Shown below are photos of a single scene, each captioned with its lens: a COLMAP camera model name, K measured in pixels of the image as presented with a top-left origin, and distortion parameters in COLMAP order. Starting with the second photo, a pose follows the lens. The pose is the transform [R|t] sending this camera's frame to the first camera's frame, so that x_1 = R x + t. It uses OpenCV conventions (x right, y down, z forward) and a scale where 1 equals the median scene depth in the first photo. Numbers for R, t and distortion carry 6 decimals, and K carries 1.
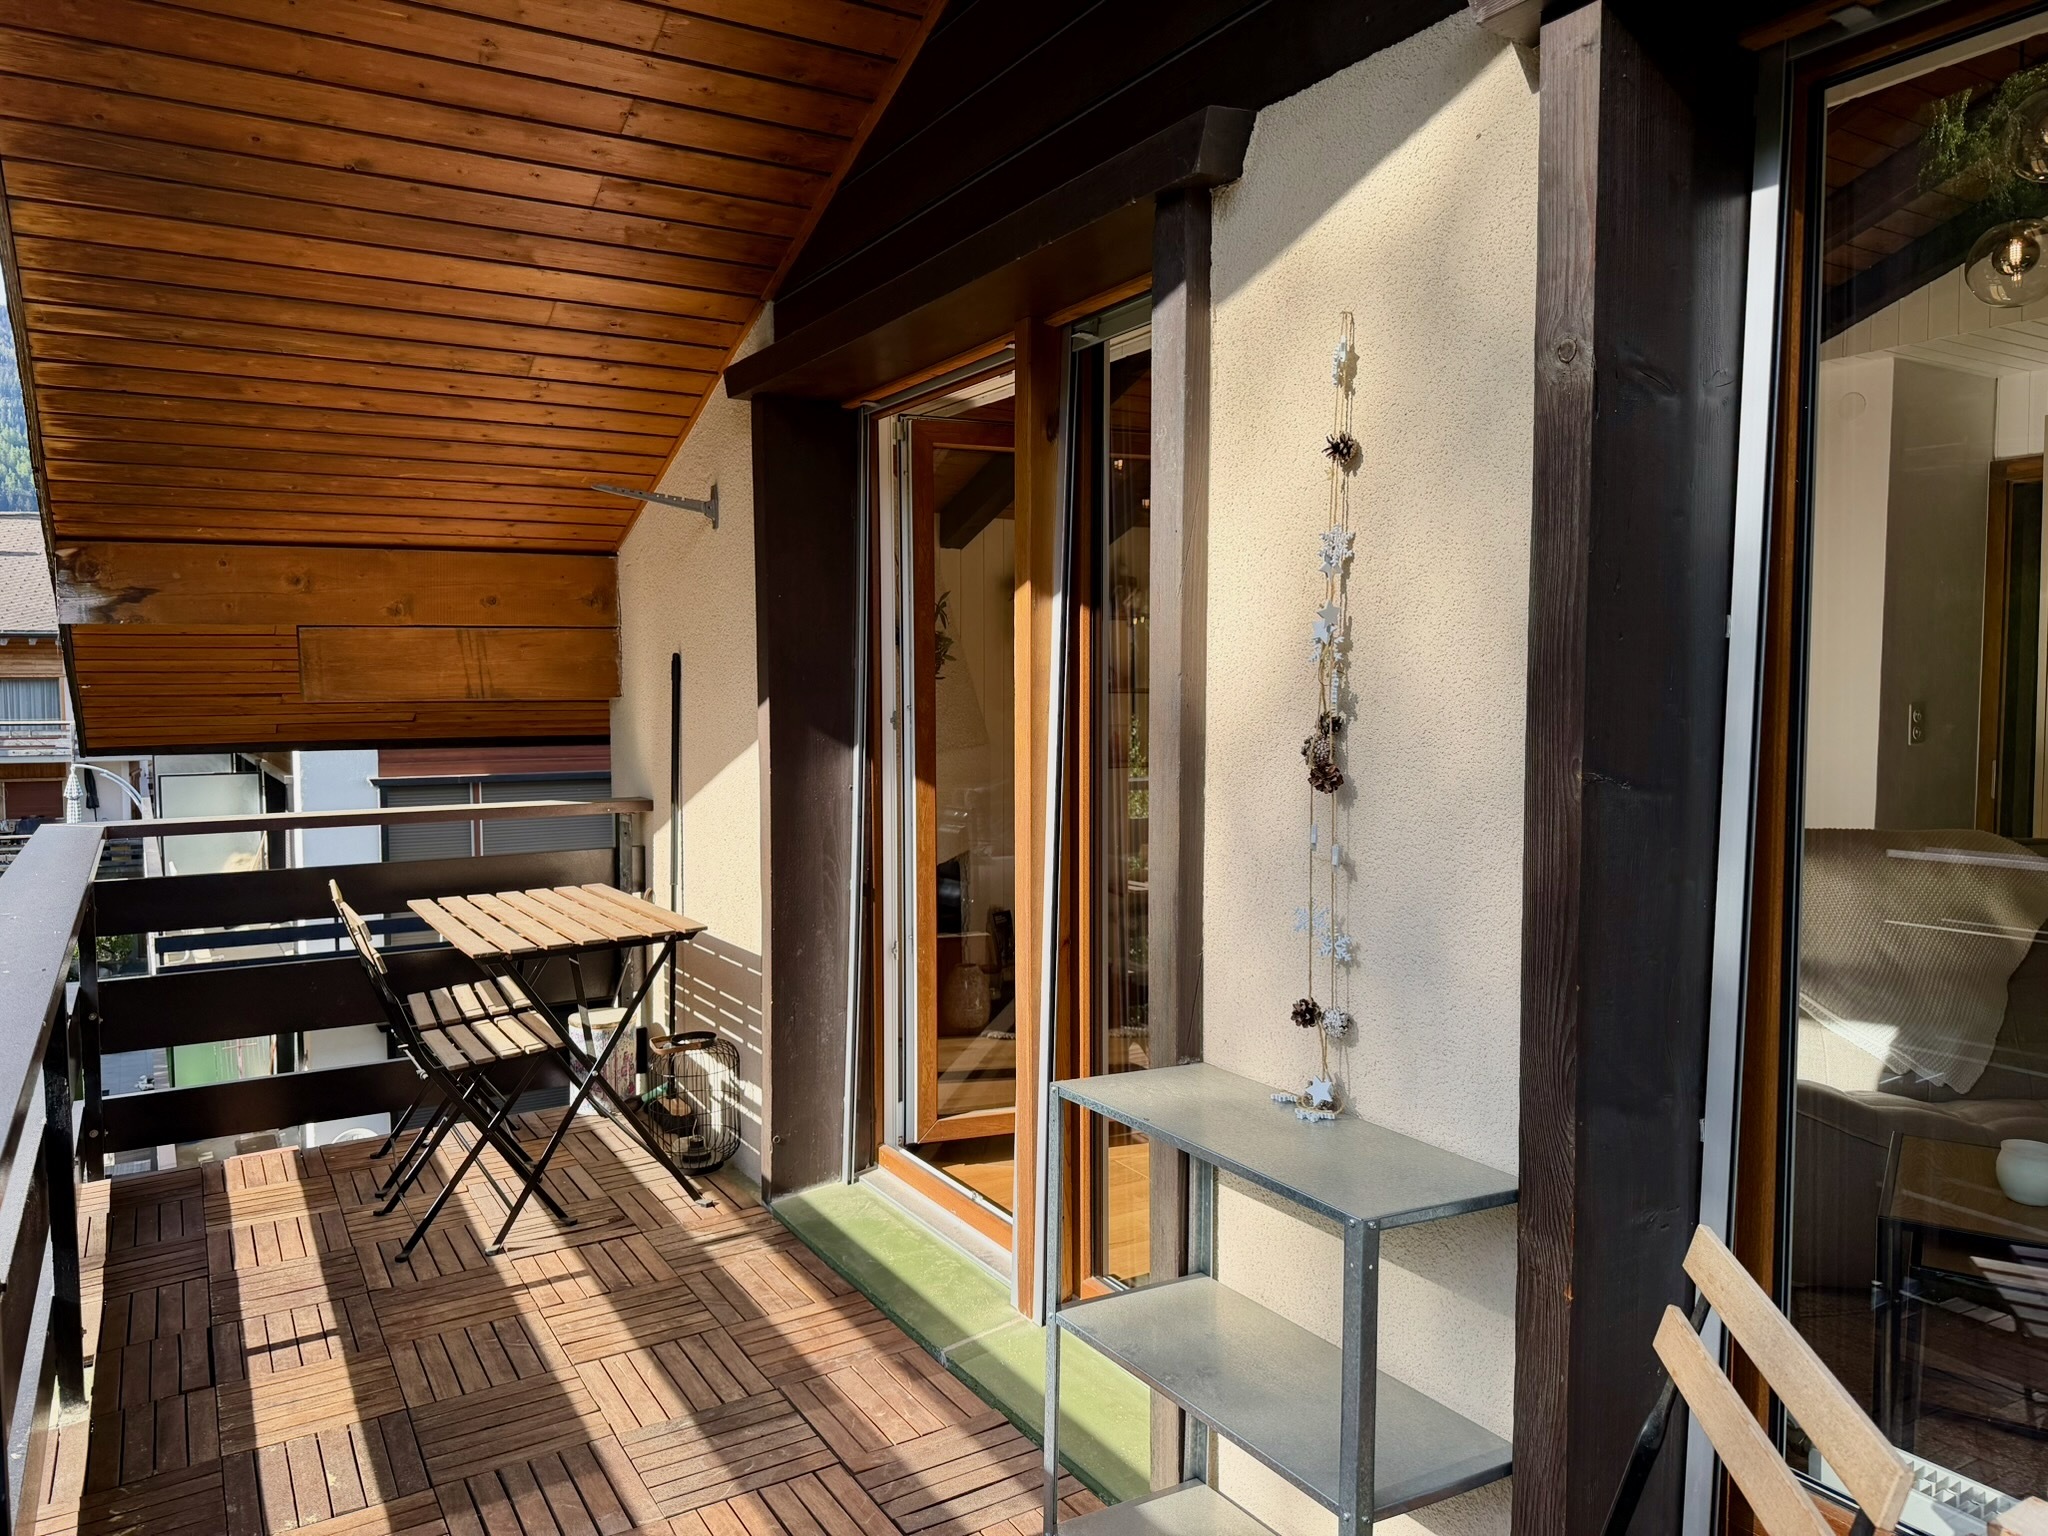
lens RADIAL K [[1448.8, 0, 1024.0], [0, 1448.8, 768.0], [0, 0, 1]] dist [0.090286, -0.060095]
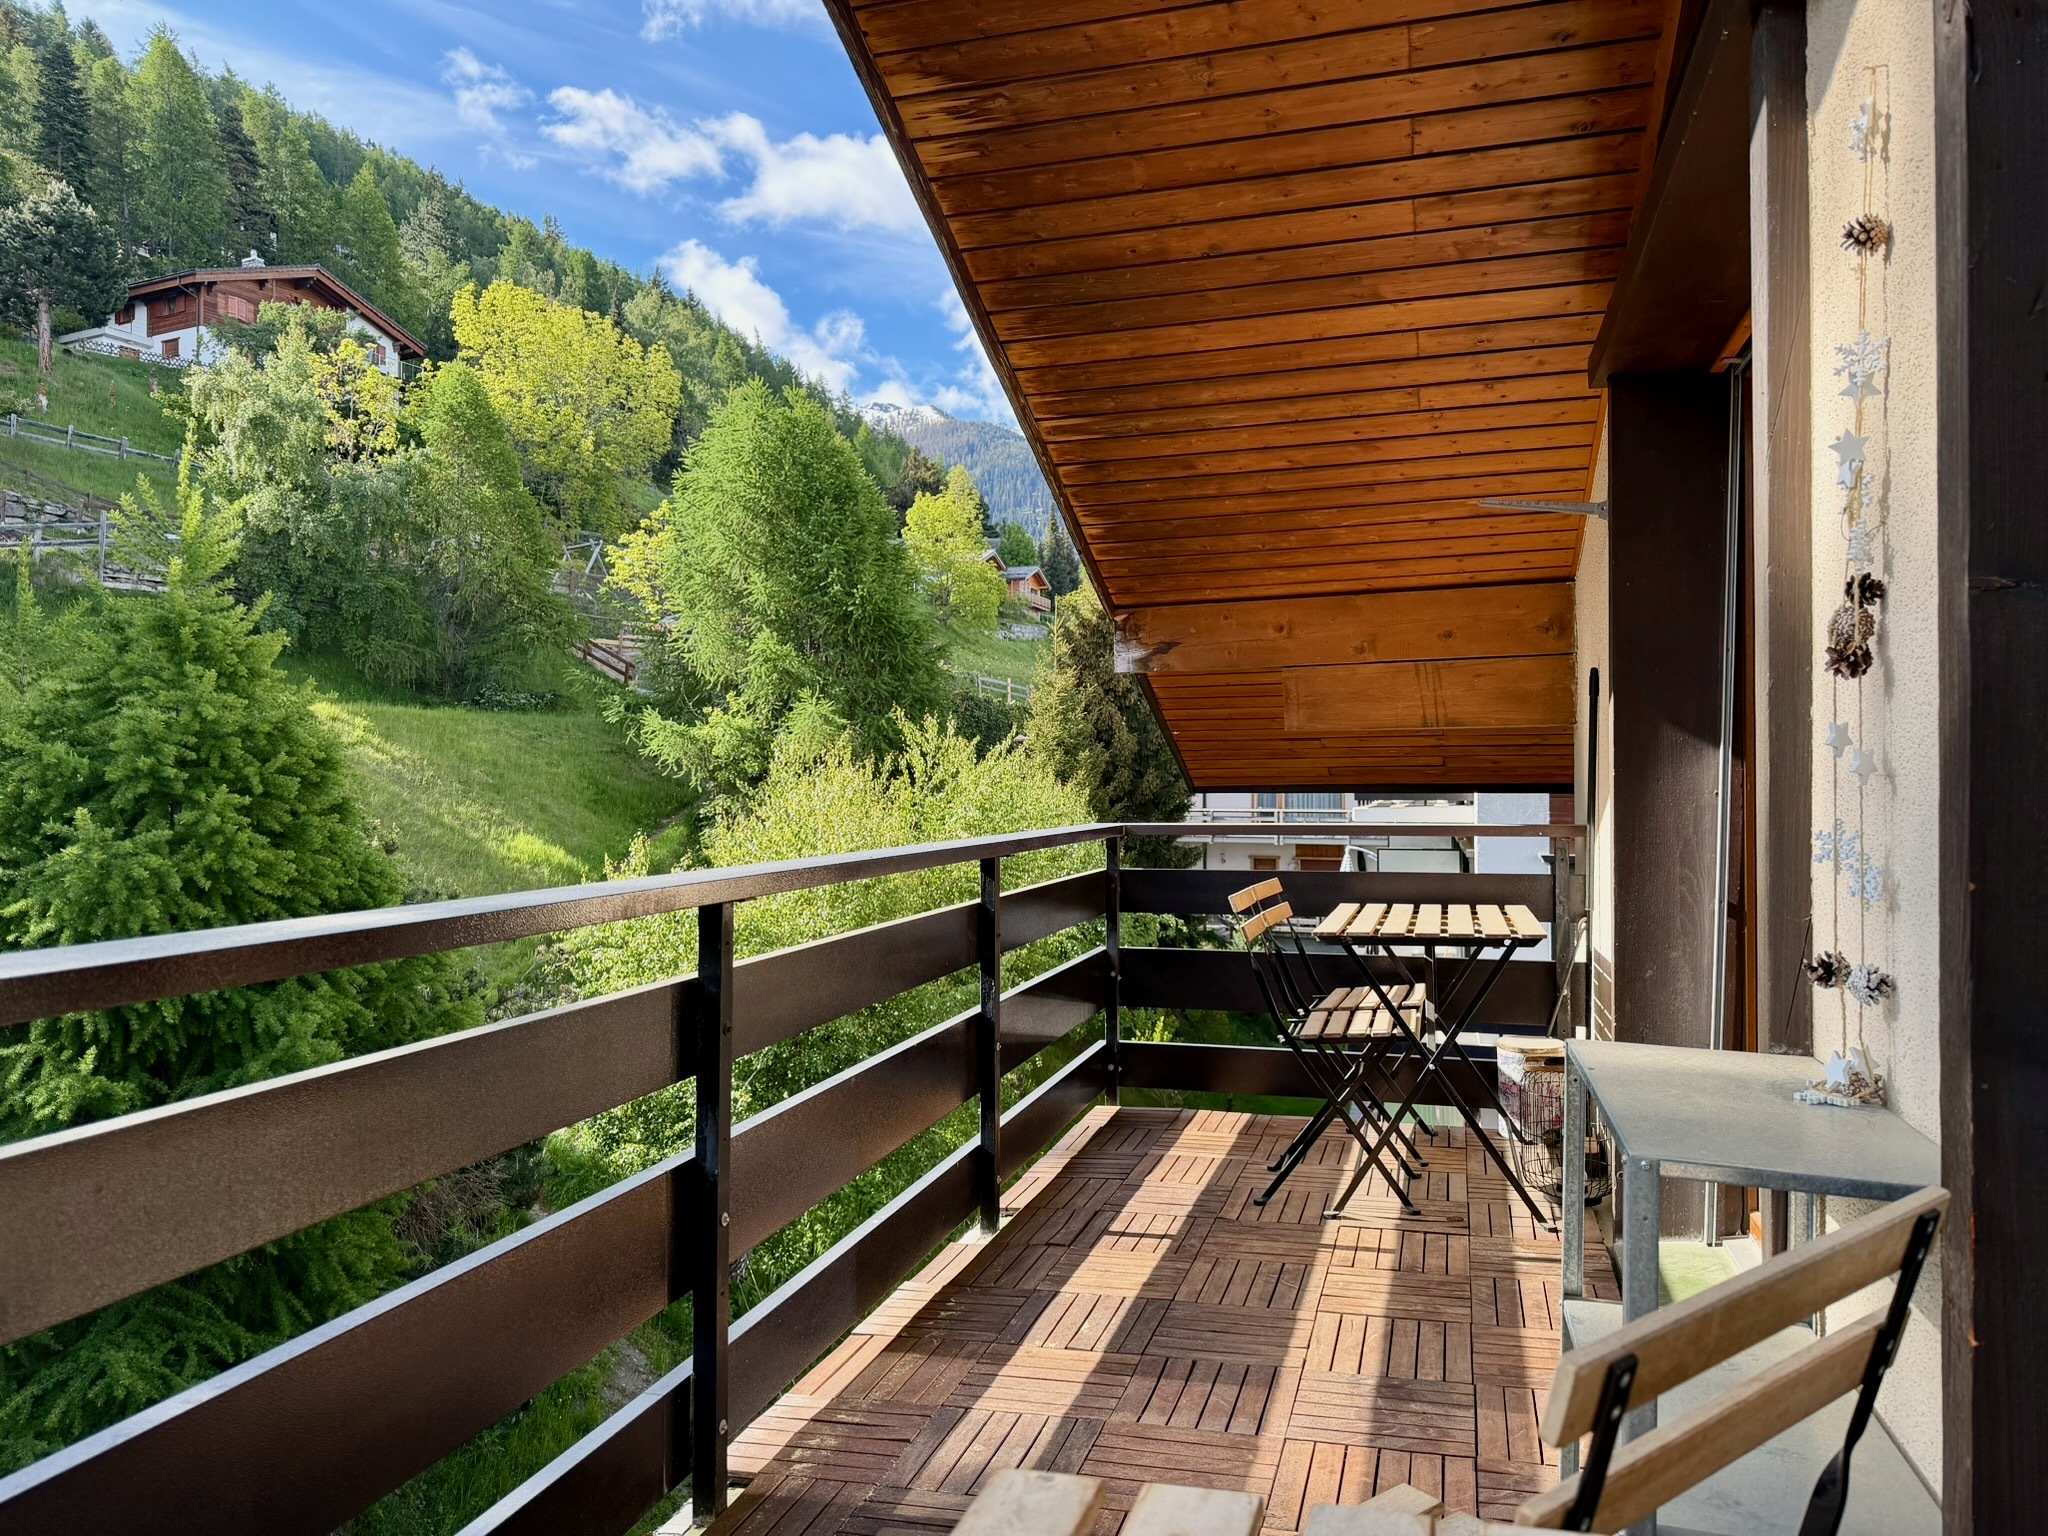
lens RADIAL K [[1438.0, 0, 1035.9], [0, 1438.0, 770.6], [0, 0, 1]] dist [0.091235, -0.141917]
pose [[0.706668, -0.008852, -0.707490, 0.248718], [-0.034353, 0.998313, -0.046805, 0.064238], [0.706711, 0.057380, 0.705172, 0.089372]]
